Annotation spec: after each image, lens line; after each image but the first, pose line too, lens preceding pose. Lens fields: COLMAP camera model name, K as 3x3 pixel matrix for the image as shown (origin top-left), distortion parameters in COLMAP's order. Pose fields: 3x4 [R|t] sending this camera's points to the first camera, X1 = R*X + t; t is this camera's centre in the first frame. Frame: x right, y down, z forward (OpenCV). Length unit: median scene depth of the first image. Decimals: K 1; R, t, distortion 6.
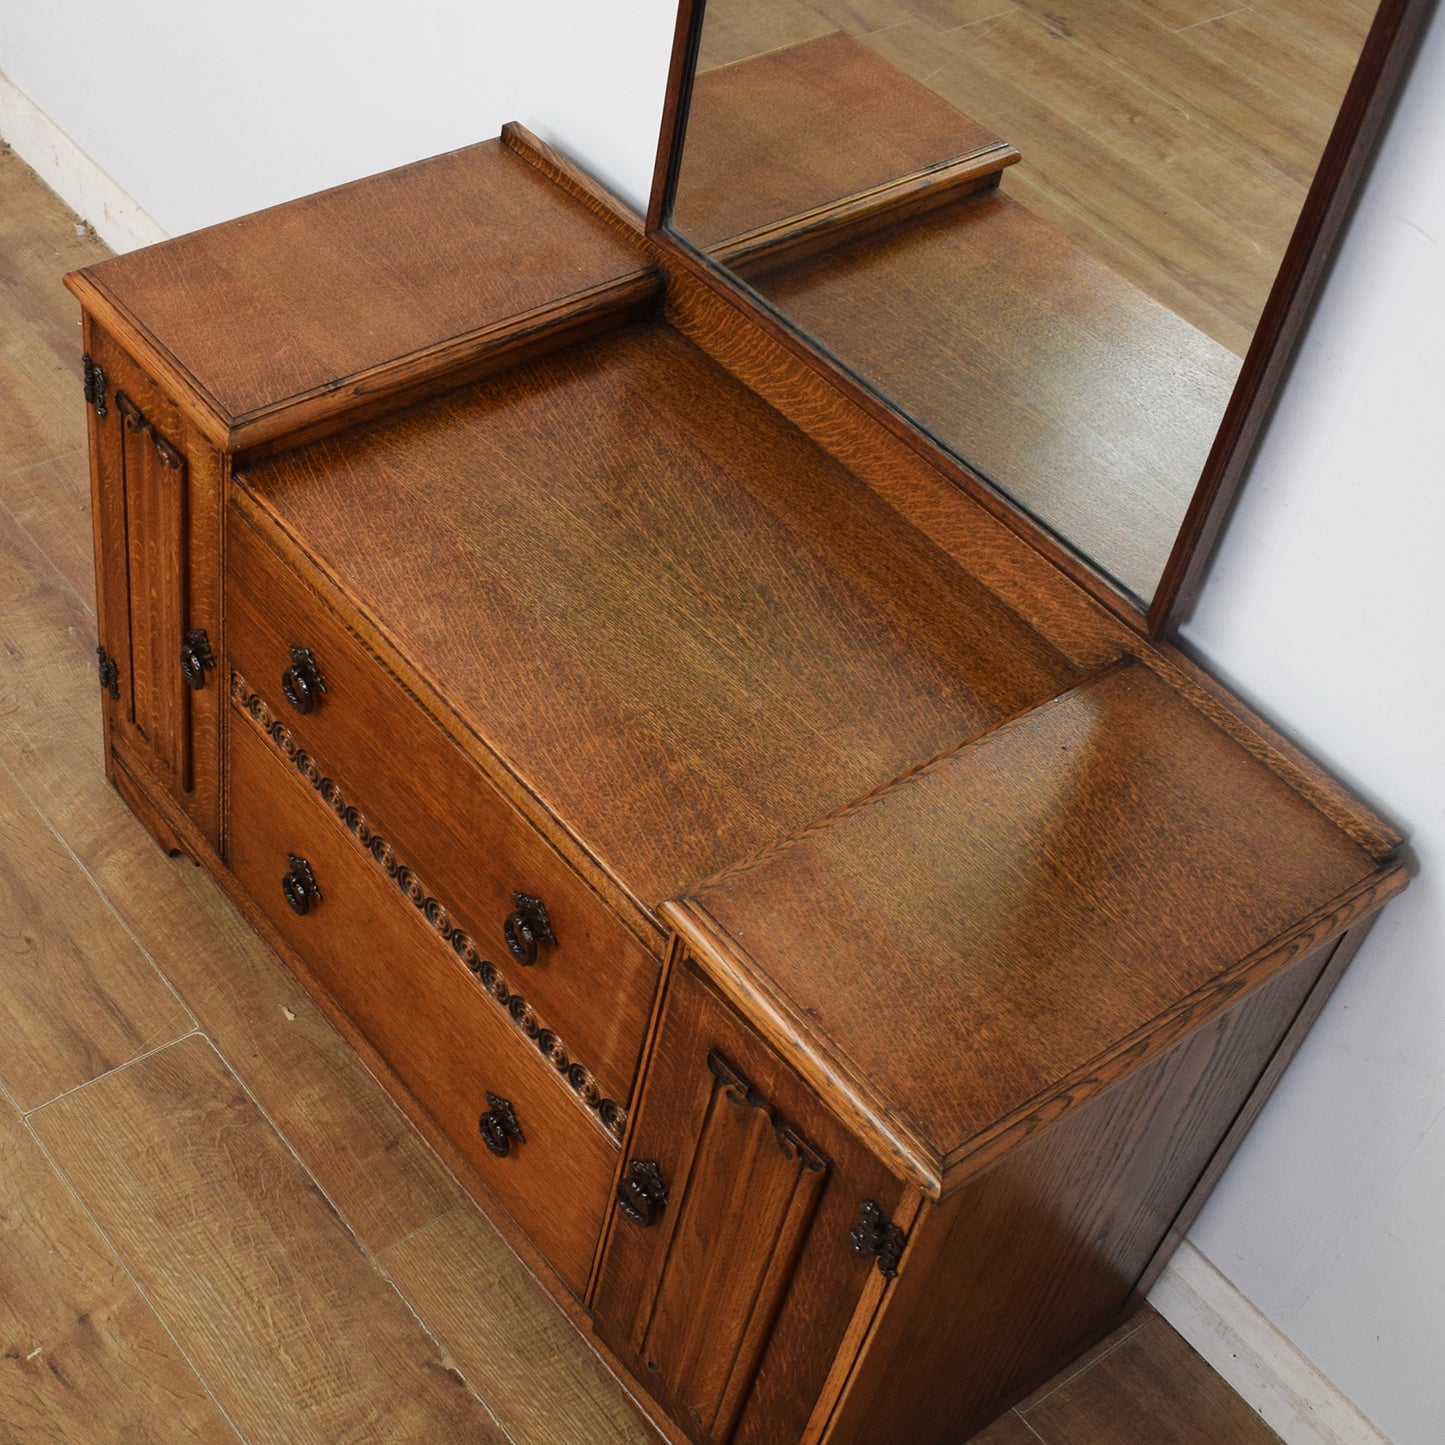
lens RADIAL K [[2203.8, 0, 490.1], [0, 2203.8, 762.0], [0, 0, 1]] dist [-0.090015, -0.014315]
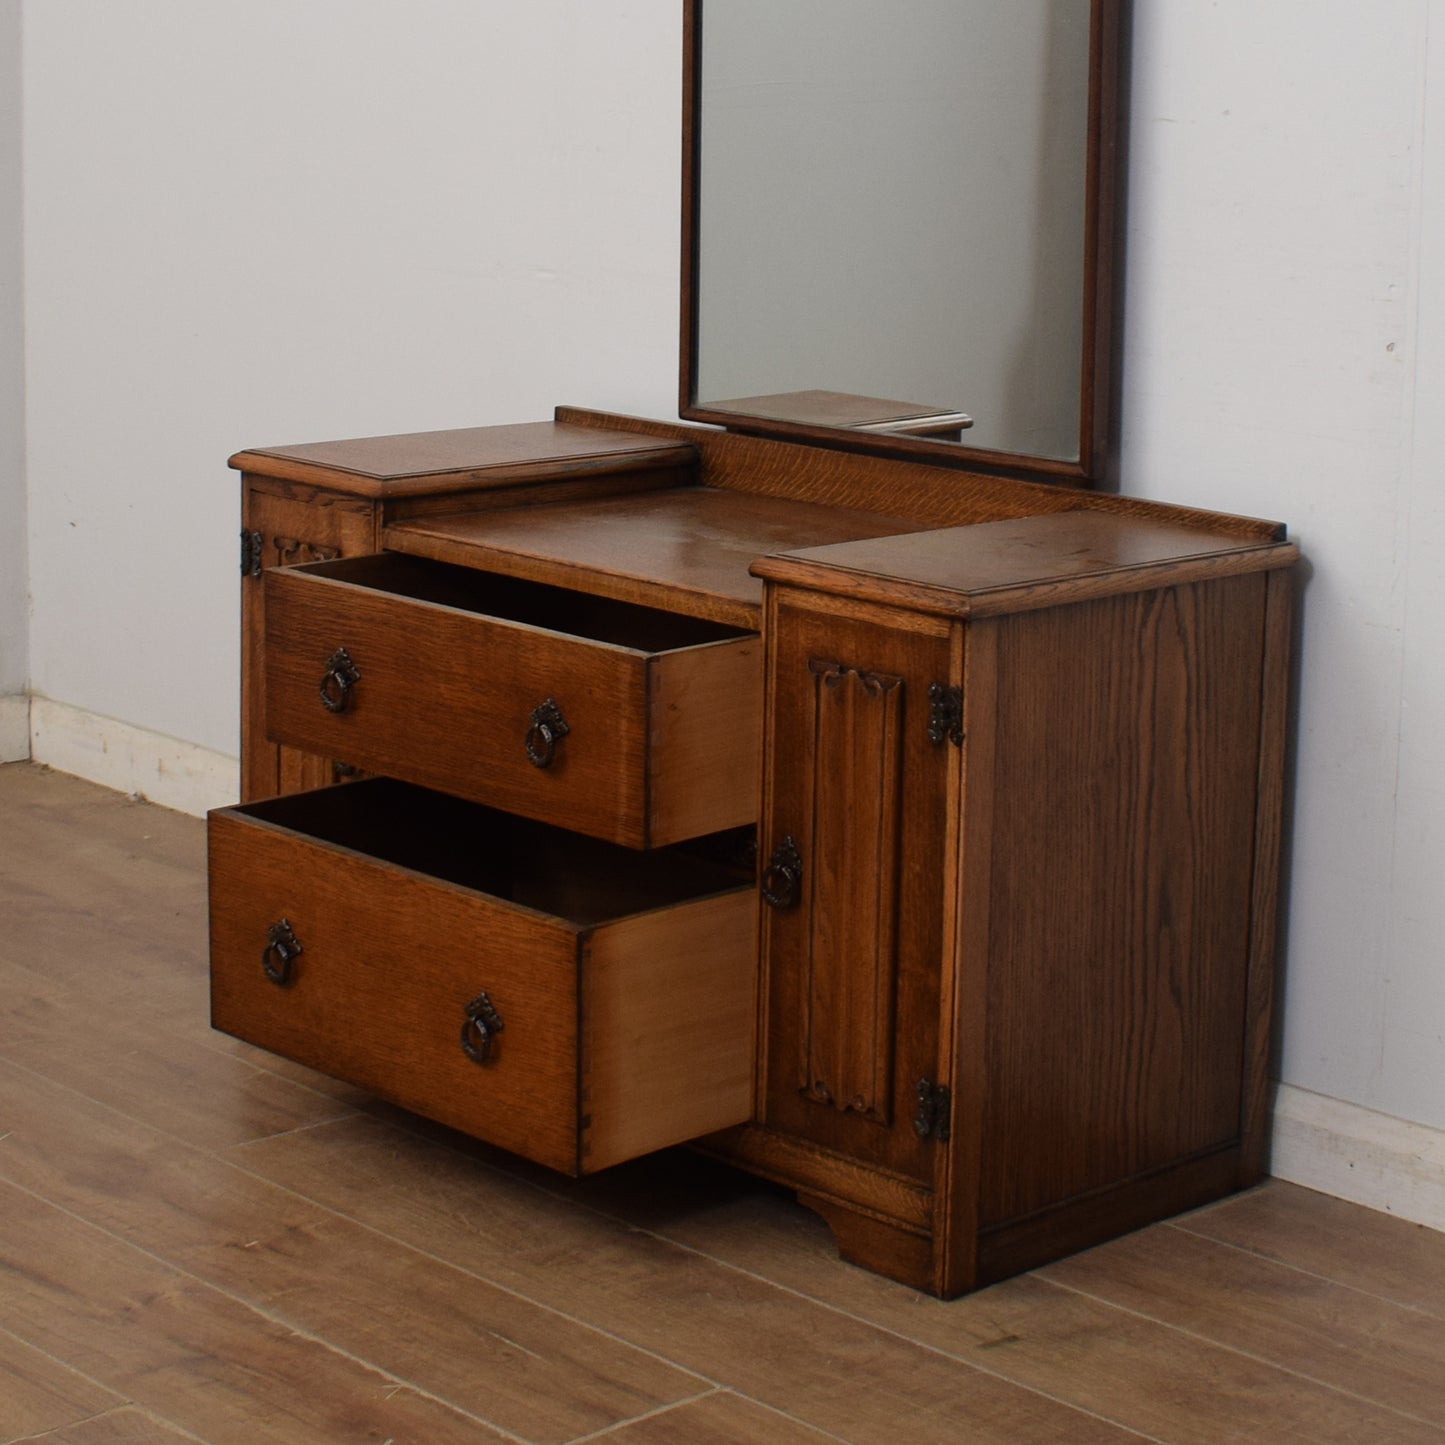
lens RADIAL K [[3354.1, 0, 765.4], [0, 3354.1, 458.2], [0, 0, 1]] dist [-0.074501, -0.108302]
pose [[0.987596, -0.081946, 0.133935, -0.144091], [0.147320, 0.778698, -0.609857, 0.983349], [-0.054320, 0.622024, 0.781112, -0.520068]]
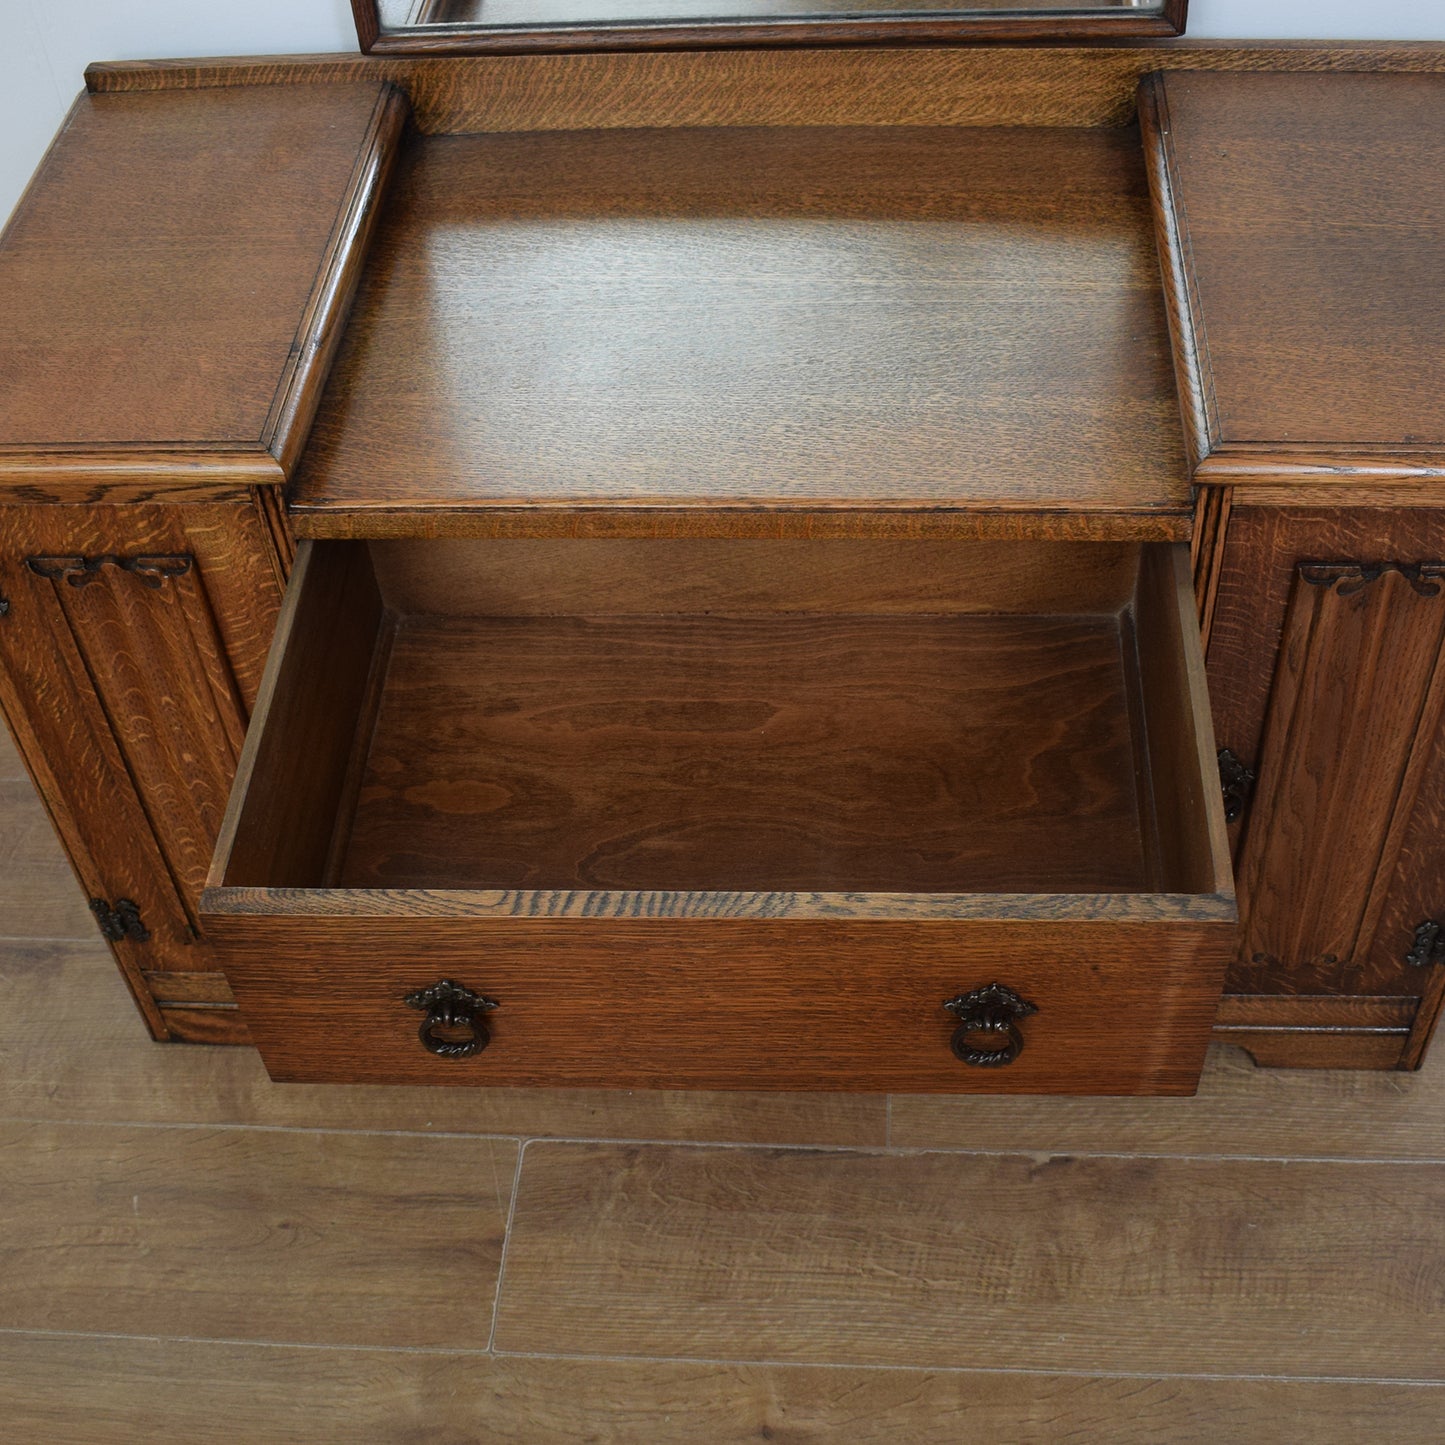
lens RADIAL K [[2011.1, 0, 722.6], [0, 2011.1, 843.5], [0, 0, 1]] dist [-0.101691, 0.020260]
pose [[0.631904, -0.660195, 0.406005, -0.356291], [0.634614, 0.741458, 0.217957, -0.091773], [-0.444930, 0.119928, 0.887499, 0.294046]]
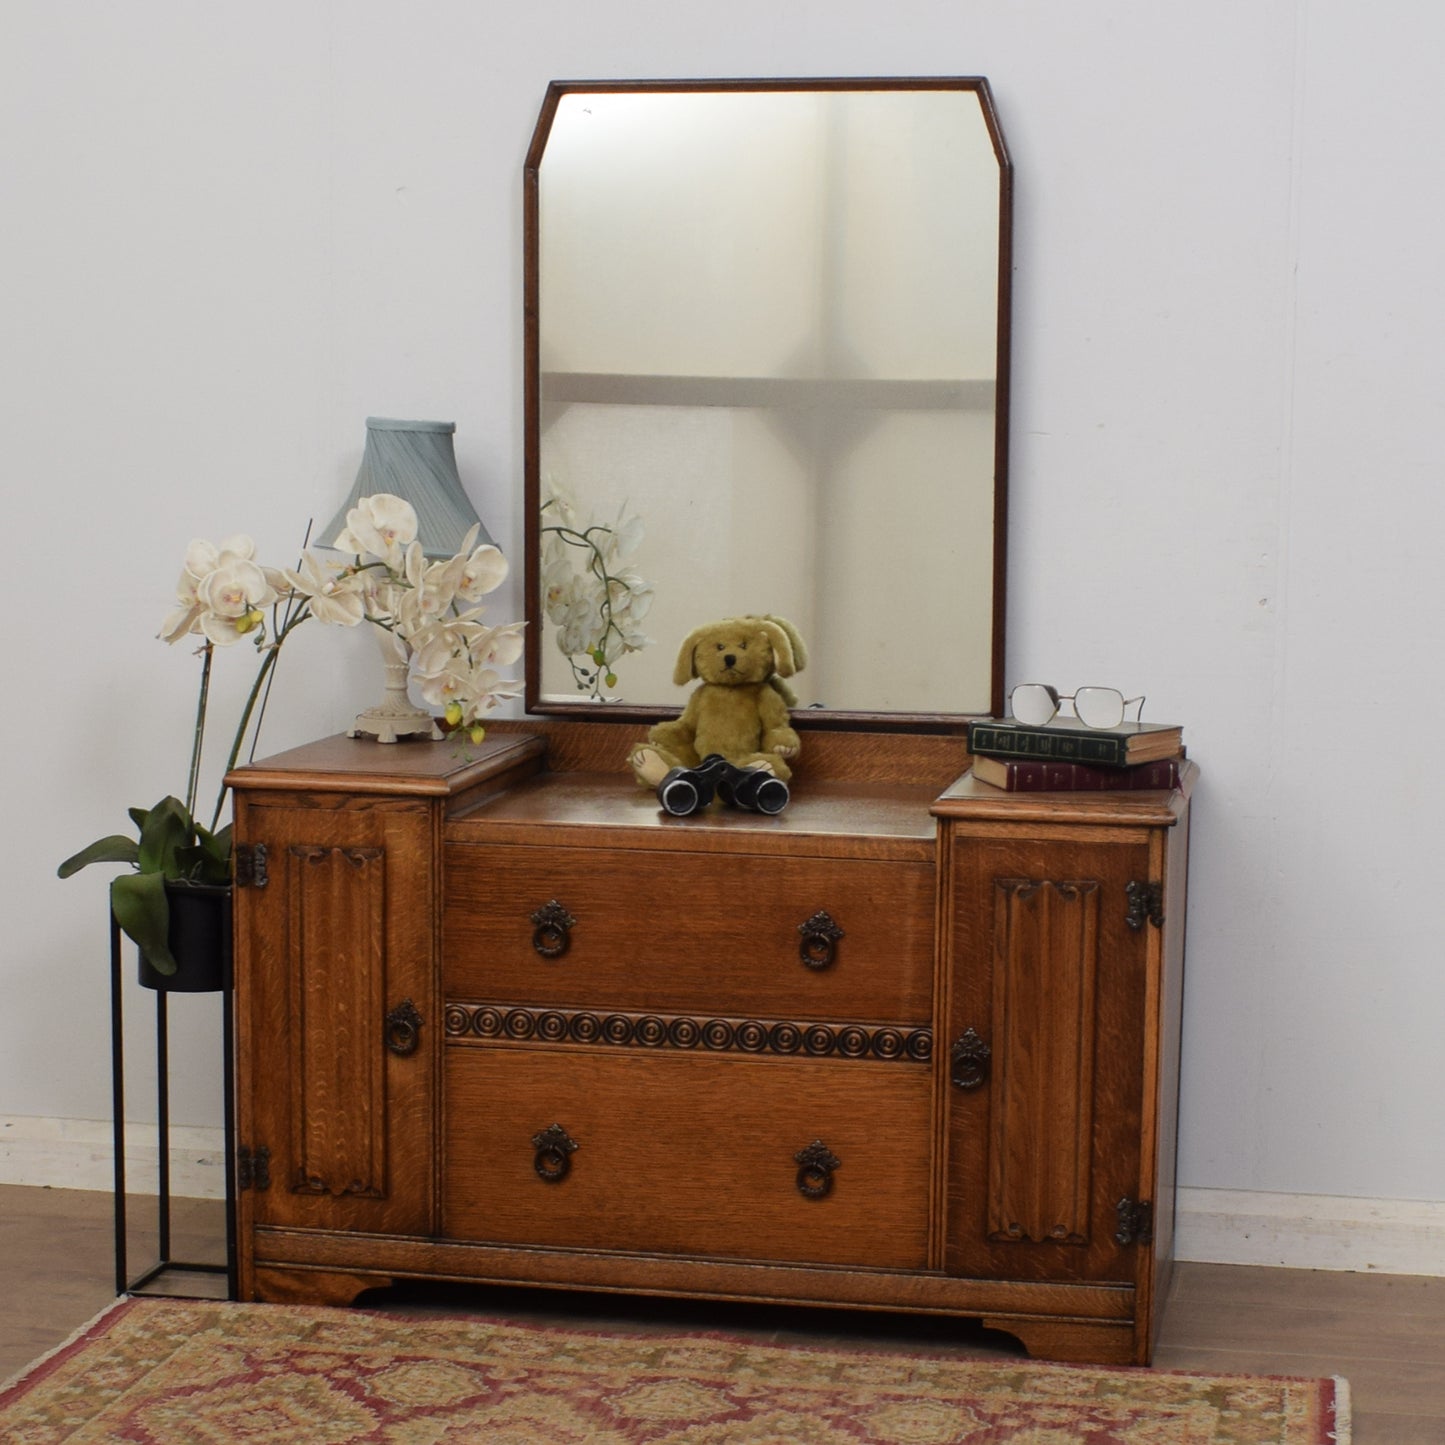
lens RADIAL K [[3228.8, 0, 781.8], [0, 3228.8, 901.1], [0, 0, 1]] dist [-0.093313, 0.004542]
pose [[0.721301, -0.182964, 0.668019, -1.247996], [0.535312, 0.759278, -0.370051, 0.728301], [-0.439506, 0.624516, 0.645611, -0.364223]]
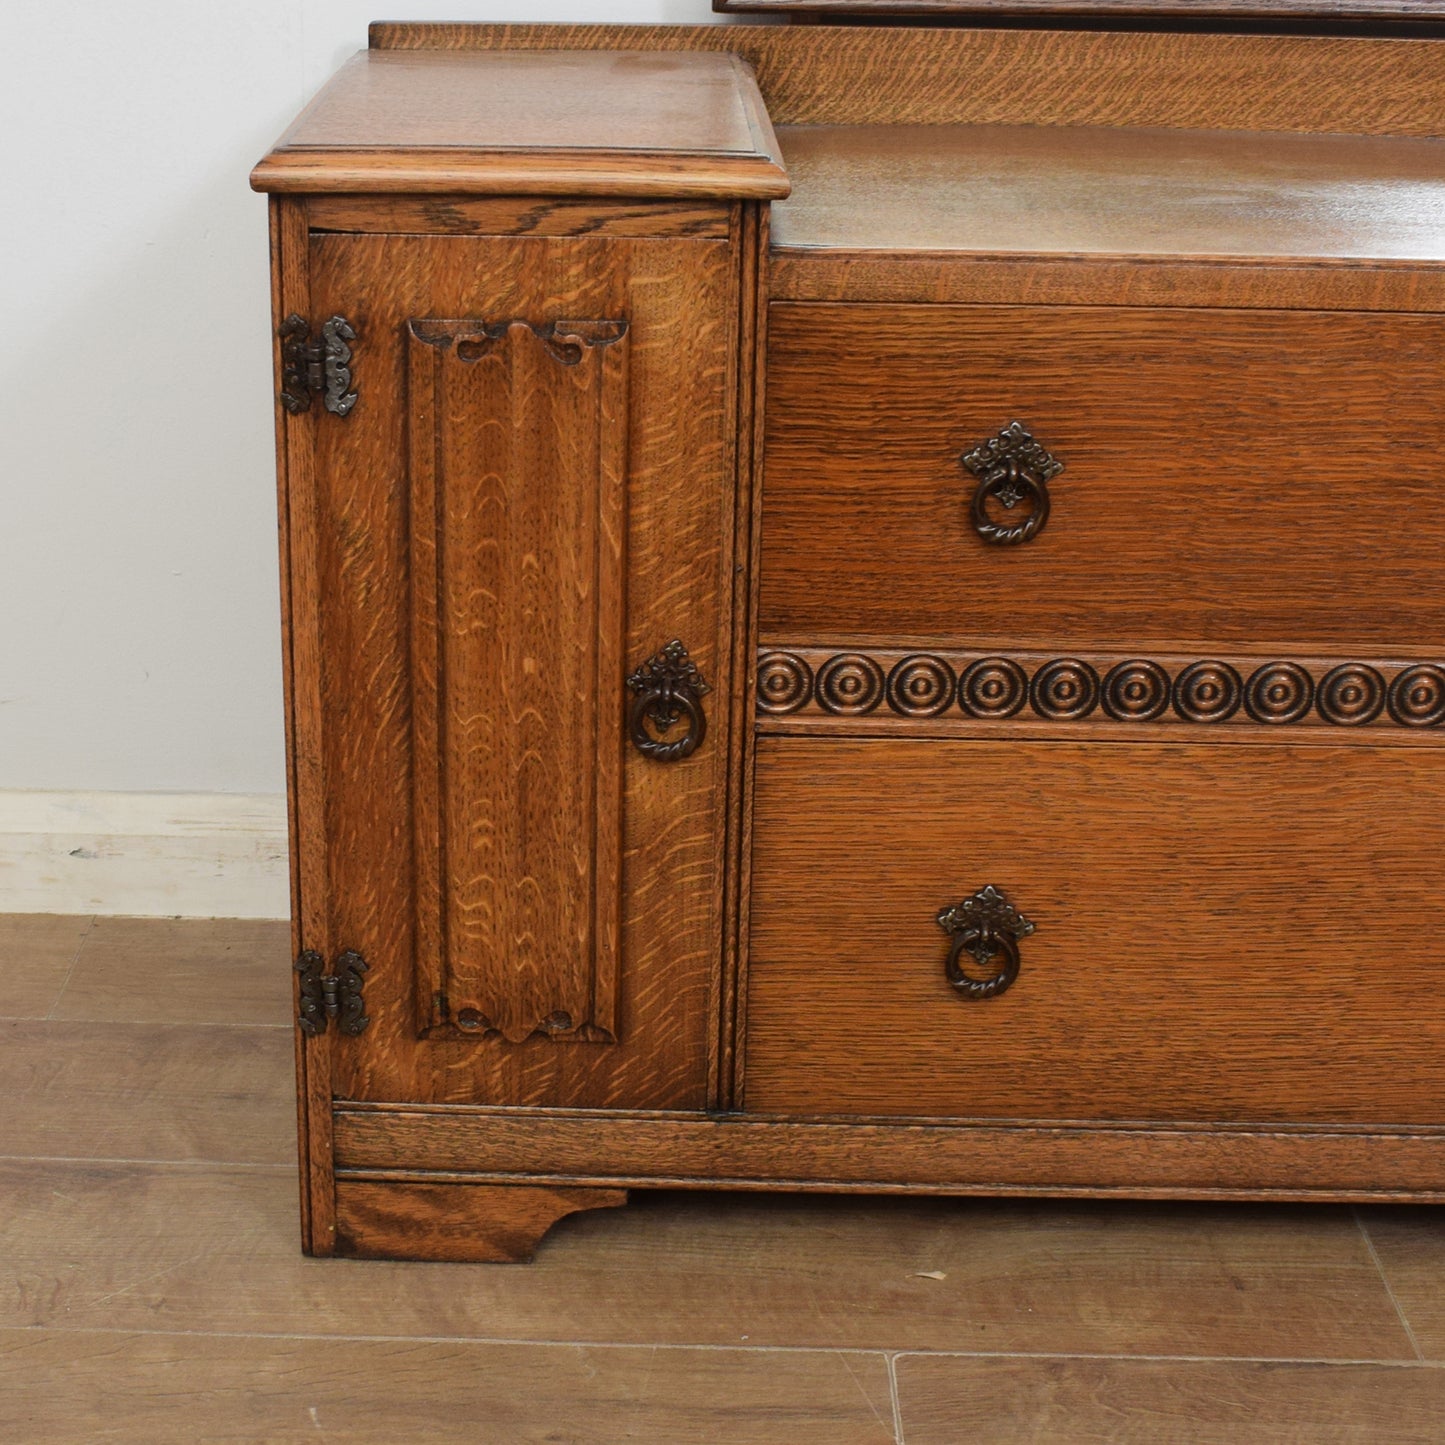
lens RADIAL K [[2754.1, 0, 558.2], [0, 2754.1, 757.9], [0, 0, 1]] dist [-0.085681, -0.030574]
pose [[0.612056, -0.355573, 0.706368, -0.702826], [0.606993, 0.783766, -0.131417, 0.045456], [-0.506899, 0.509195, 0.695539, 0.516823]]
